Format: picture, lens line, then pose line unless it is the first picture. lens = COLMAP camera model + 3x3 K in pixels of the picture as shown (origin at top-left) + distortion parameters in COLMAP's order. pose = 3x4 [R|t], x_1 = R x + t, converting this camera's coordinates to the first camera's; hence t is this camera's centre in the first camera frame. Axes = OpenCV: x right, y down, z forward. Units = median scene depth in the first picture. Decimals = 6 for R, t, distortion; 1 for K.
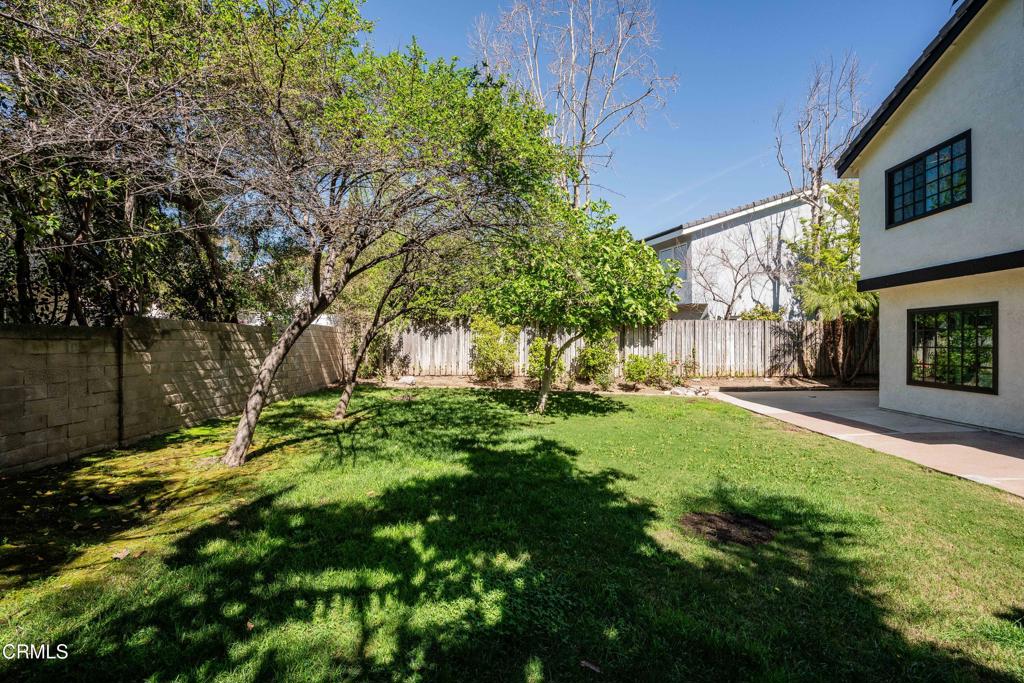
lens RADIAL K [[472.0, 0, 520.0], [0, 472.0, 351.2], [0, 0, 1]] dist [-0.053871, 0.021483]
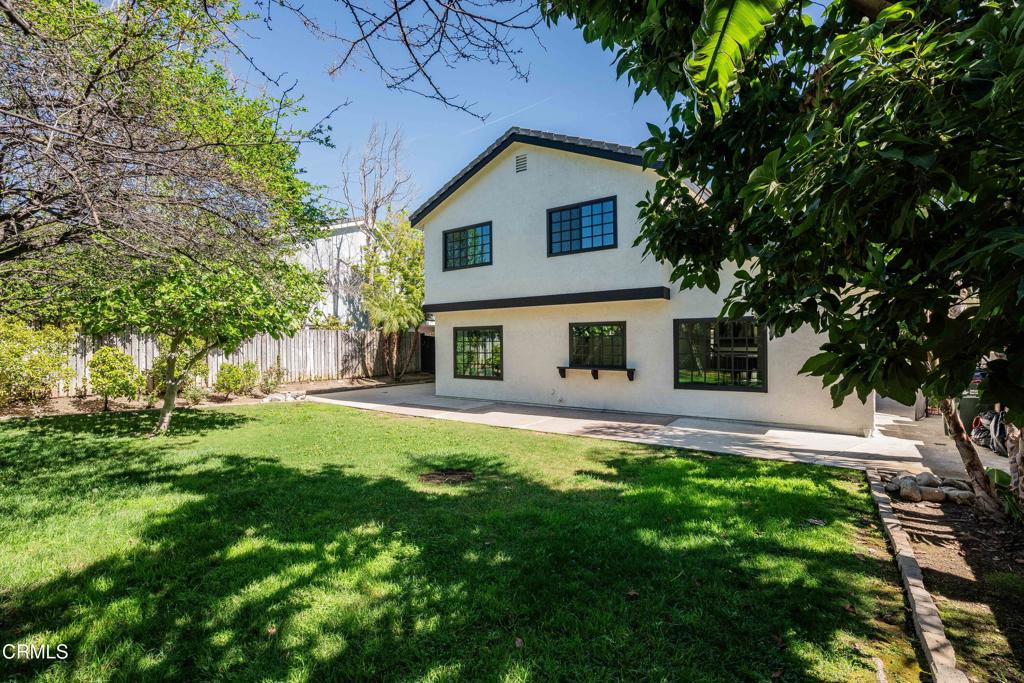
lens RADIAL K [[469.5, 0, 515.9], [0, 469.5, 344.2], [0, 0, 1]] dist [-0.037700, 0.019201]
pose [[0.570273, -0.001269, 0.821455, -0.327598], [0.020785, 0.999701, -0.012885, -0.013553], [-0.821193, 0.024422, 0.570128, -0.030691]]
